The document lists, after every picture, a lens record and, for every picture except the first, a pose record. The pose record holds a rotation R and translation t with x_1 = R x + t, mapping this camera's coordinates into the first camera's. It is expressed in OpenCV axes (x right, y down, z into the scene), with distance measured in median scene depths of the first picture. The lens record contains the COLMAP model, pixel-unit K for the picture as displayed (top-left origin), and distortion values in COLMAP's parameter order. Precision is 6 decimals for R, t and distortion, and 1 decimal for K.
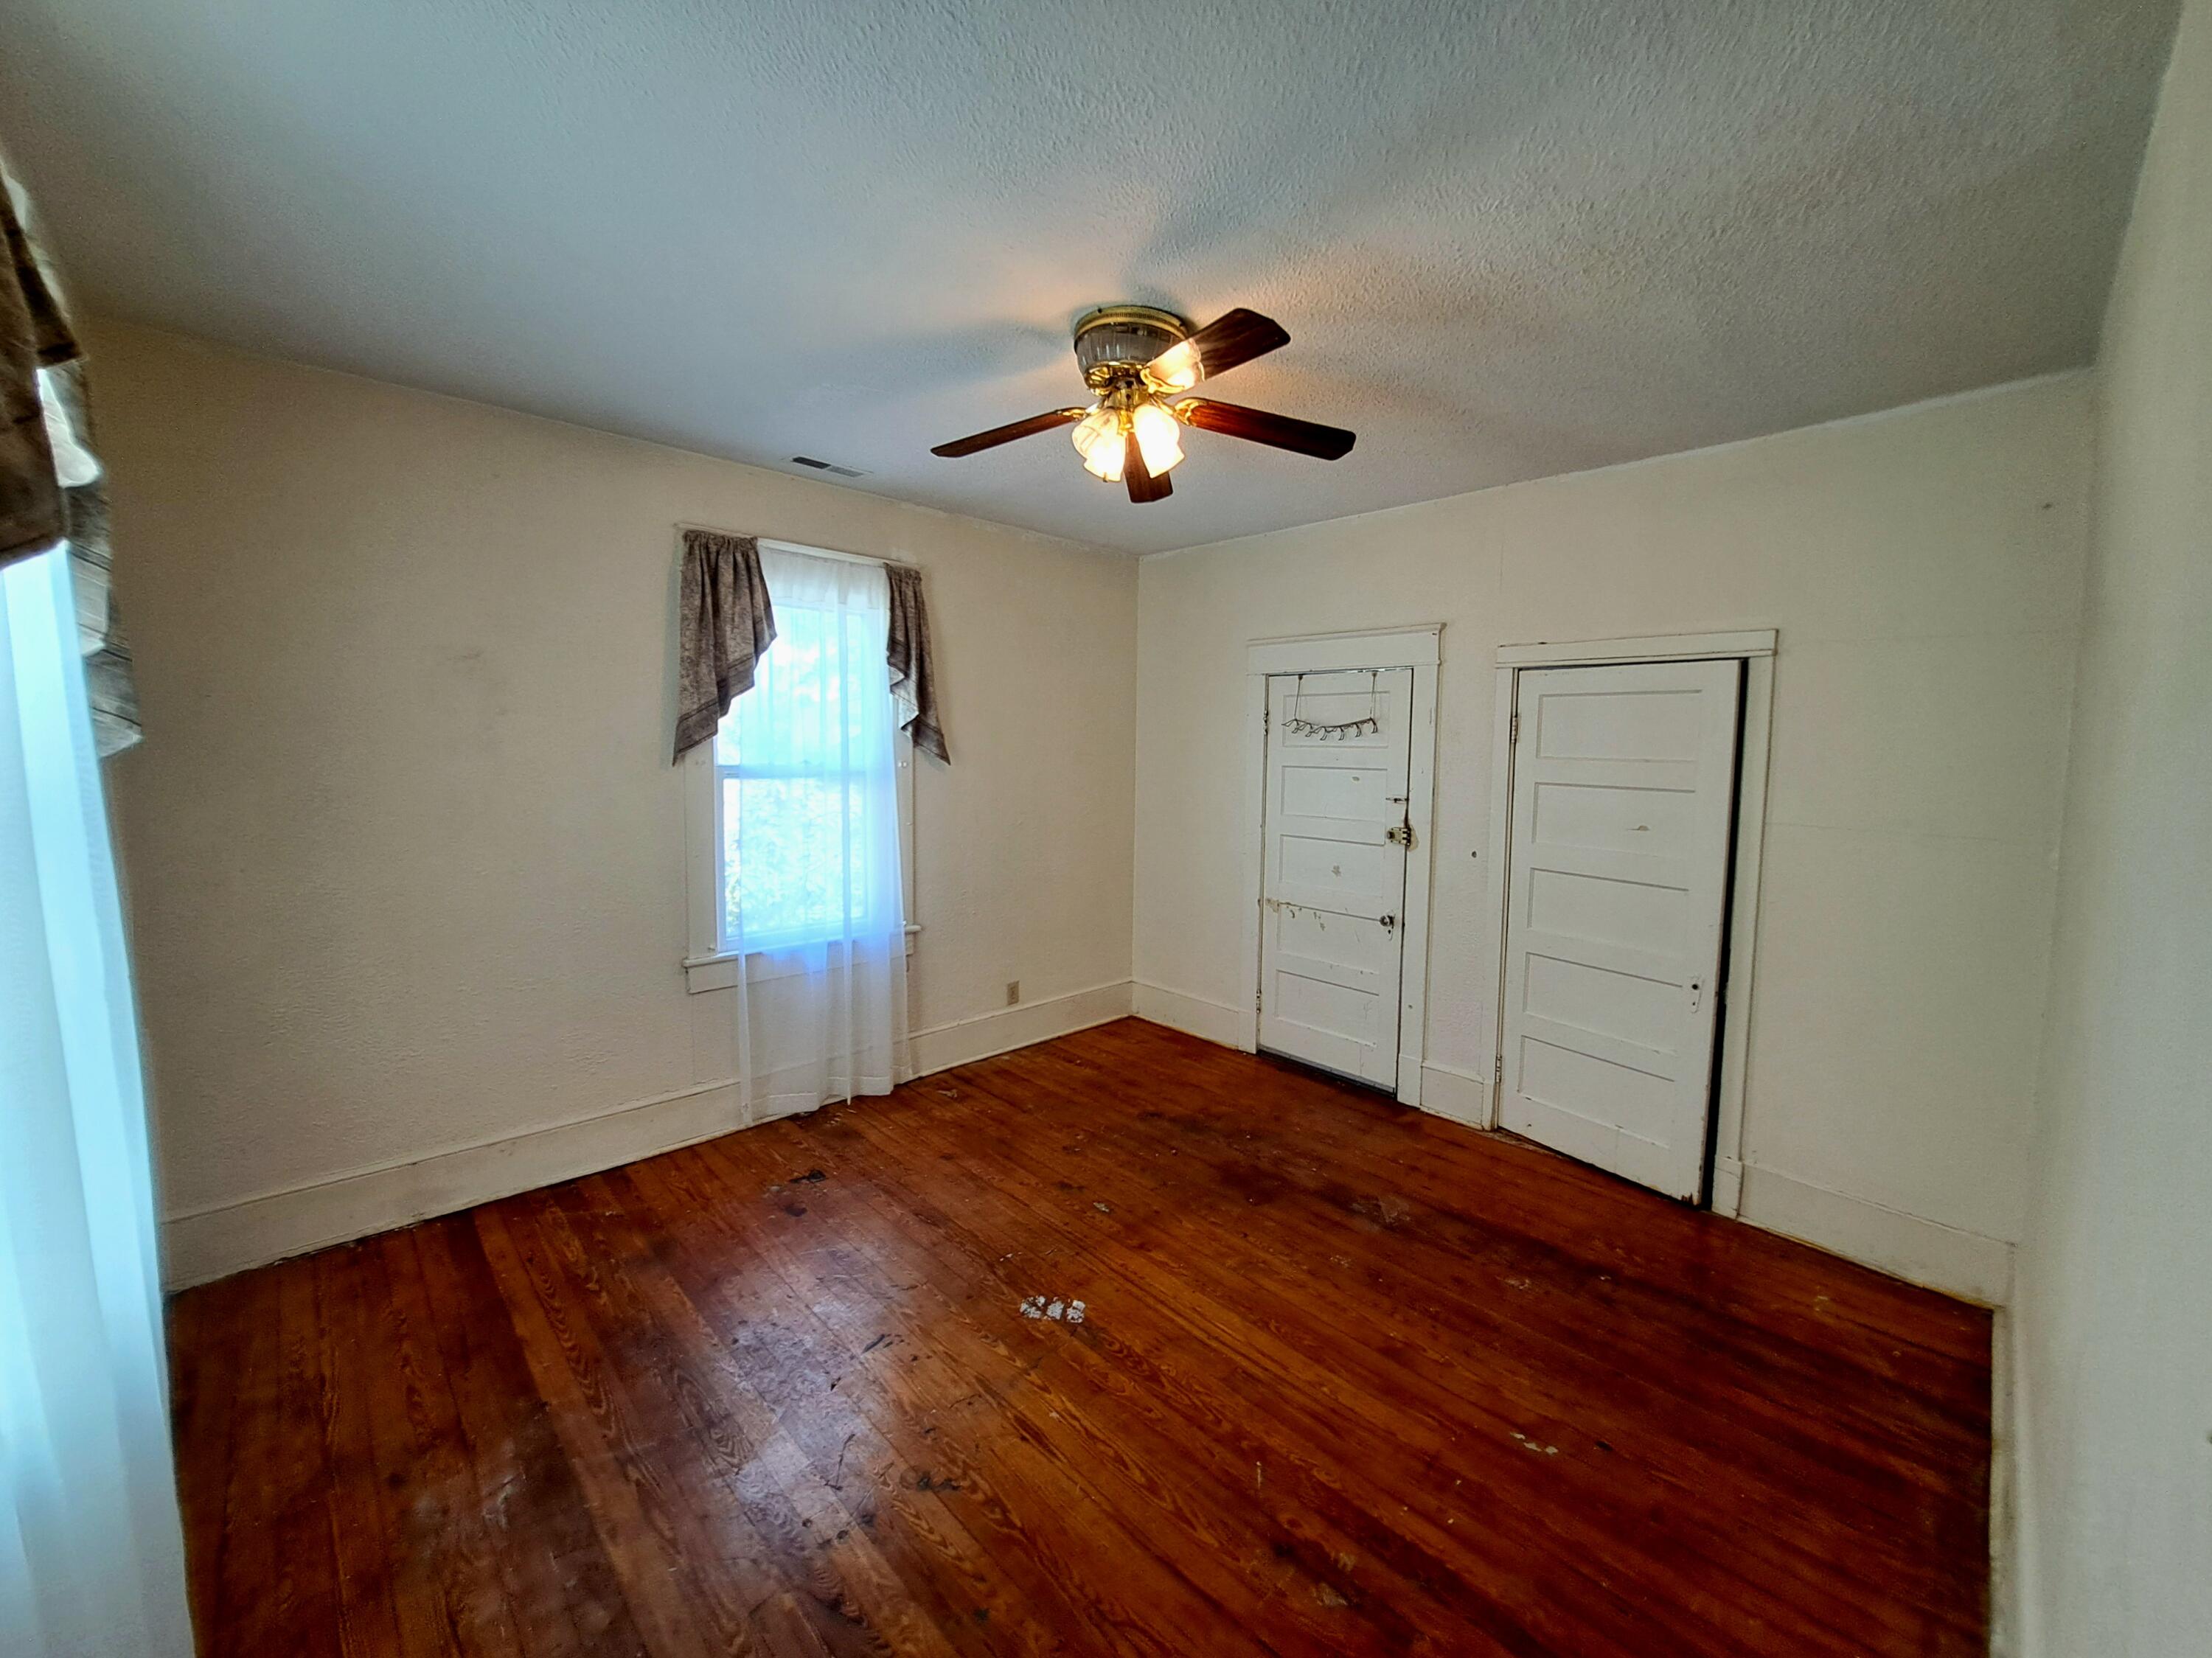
lens RADIAL K [[883.1, 0, 1106.4], [0, 883.1, 833.0], [0, 0, 1]] dist [-0.001108, -0.000089]
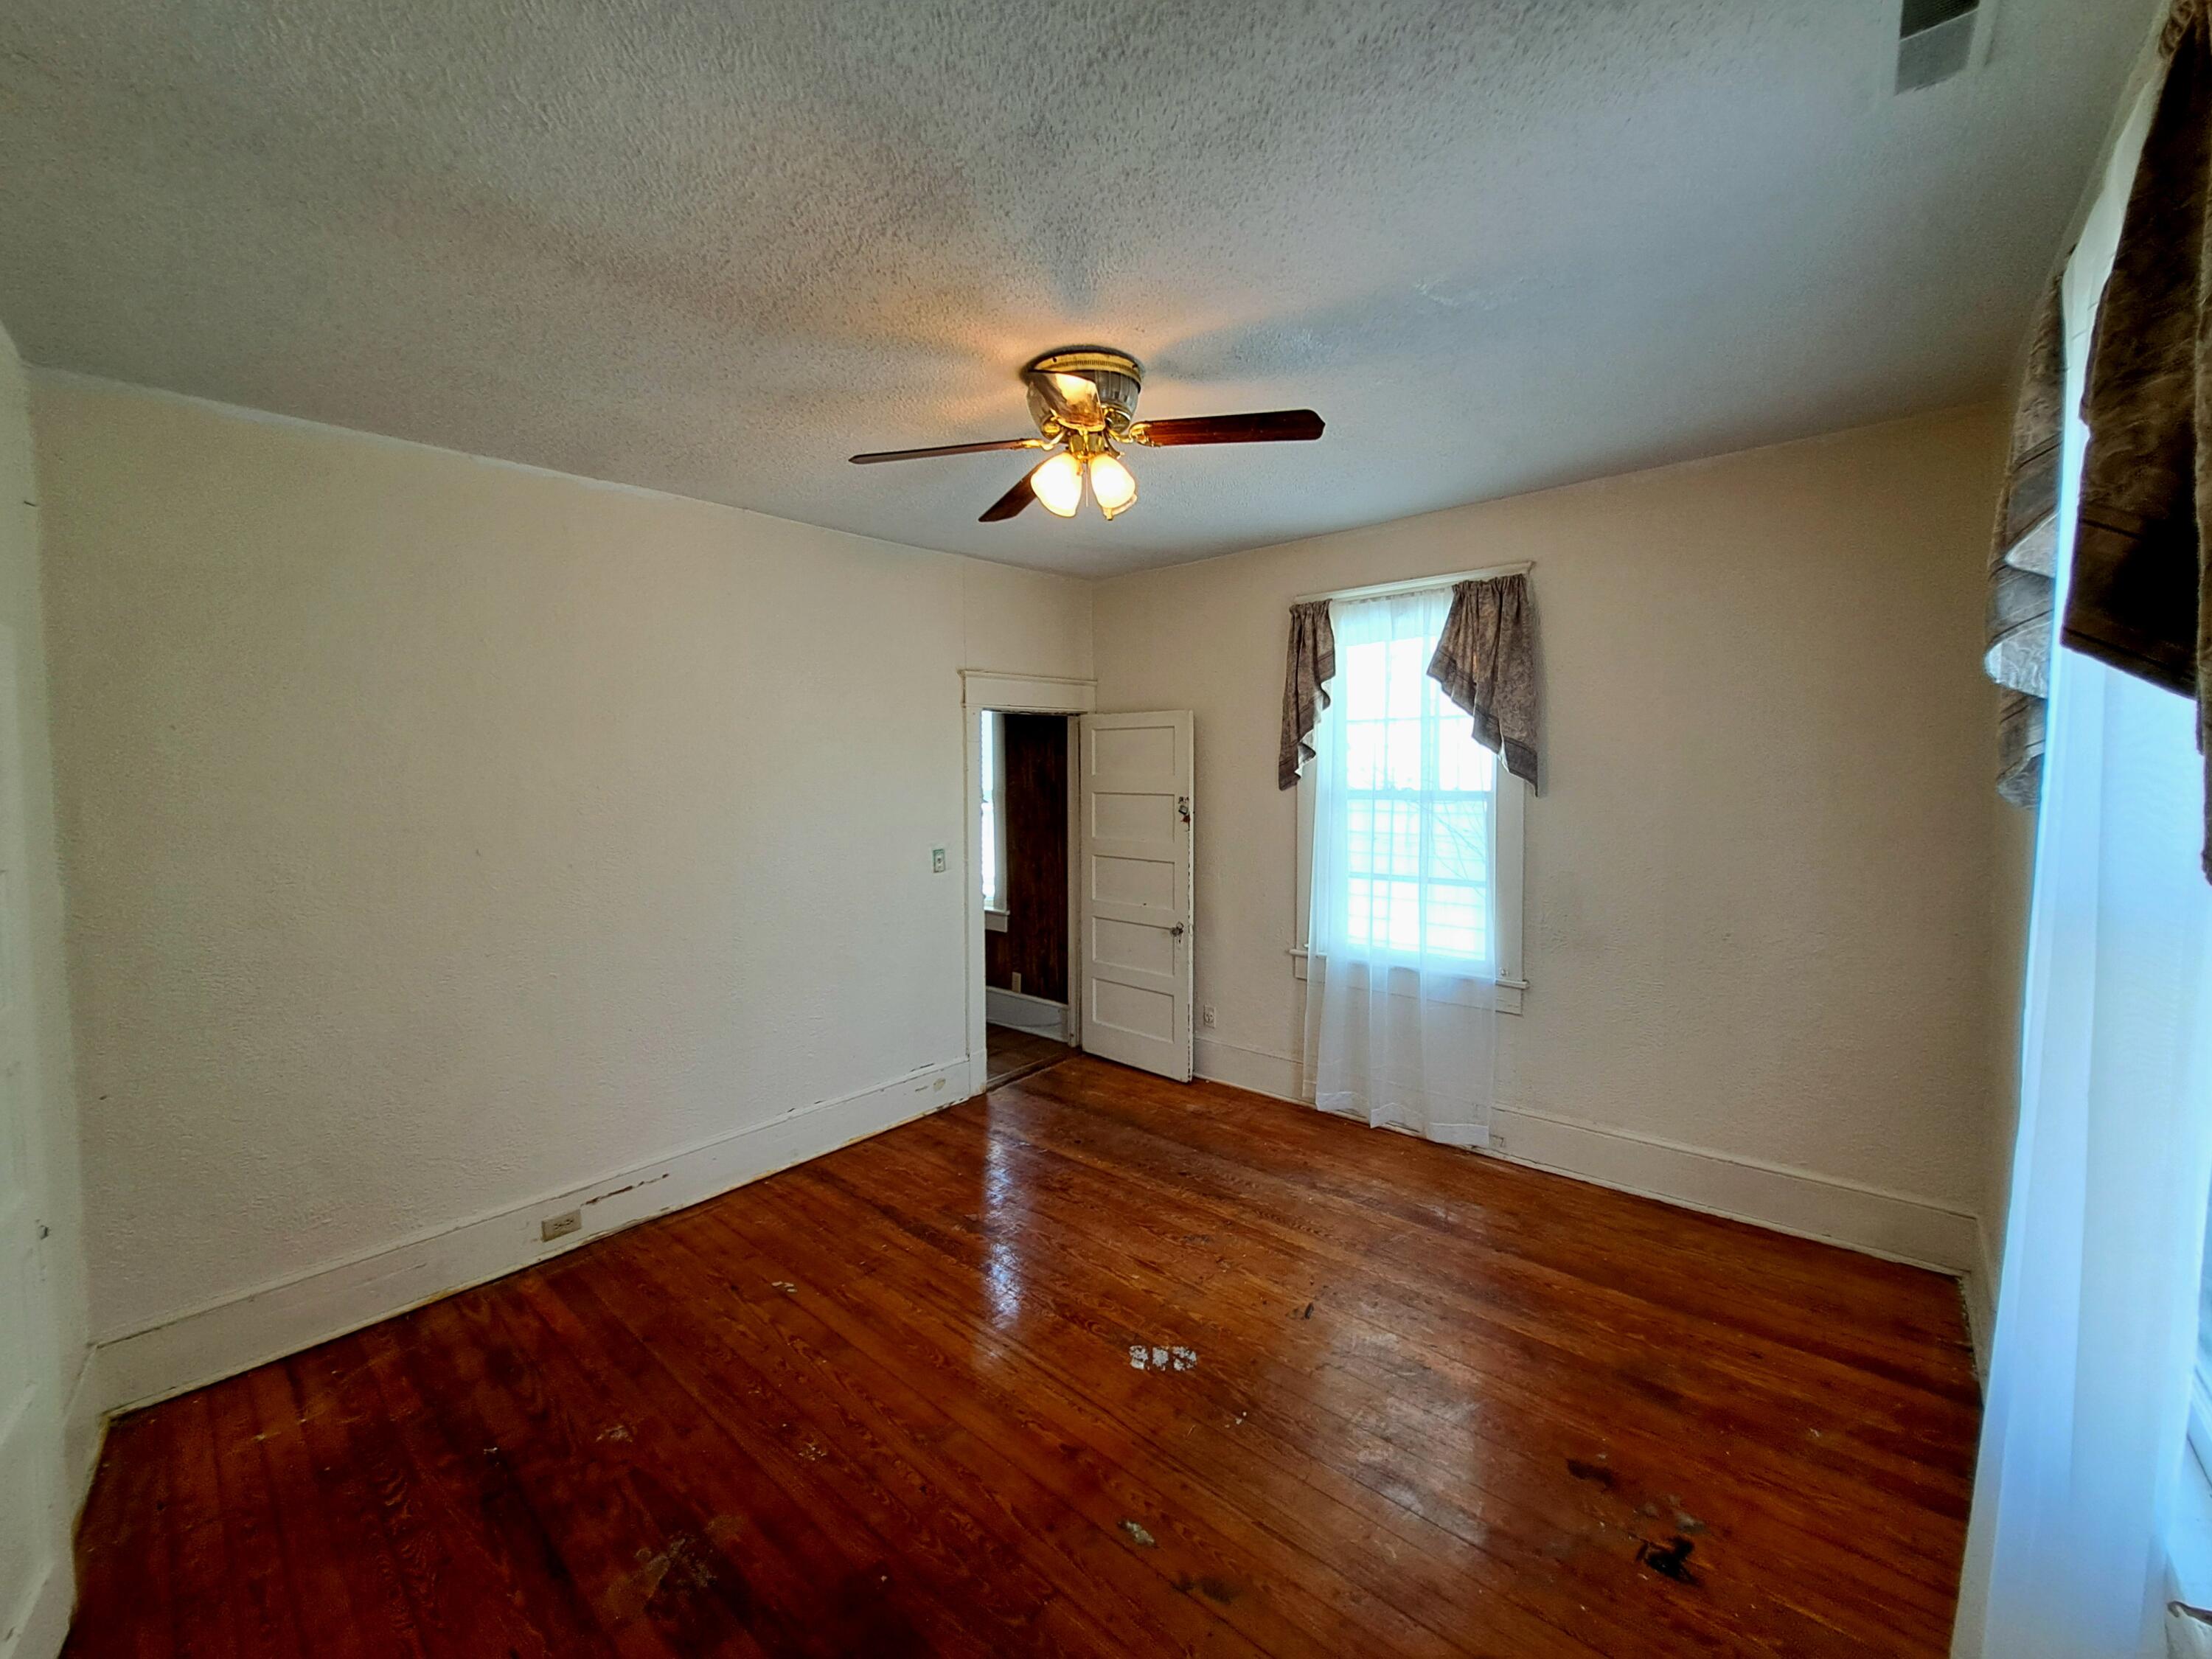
lens RADIAL K [[883.2, 0, 1106.2], [0, 883.2, 830.0], [0, 0, 1]] dist [-0.001108, -0.000089]
pose [[-0.996117, 0.006195, -0.087821, 0.084687], [-0.008317, 0.986439, 0.163917, -0.196881], [0.087645, 0.164011, -0.982557, 1.875912]]
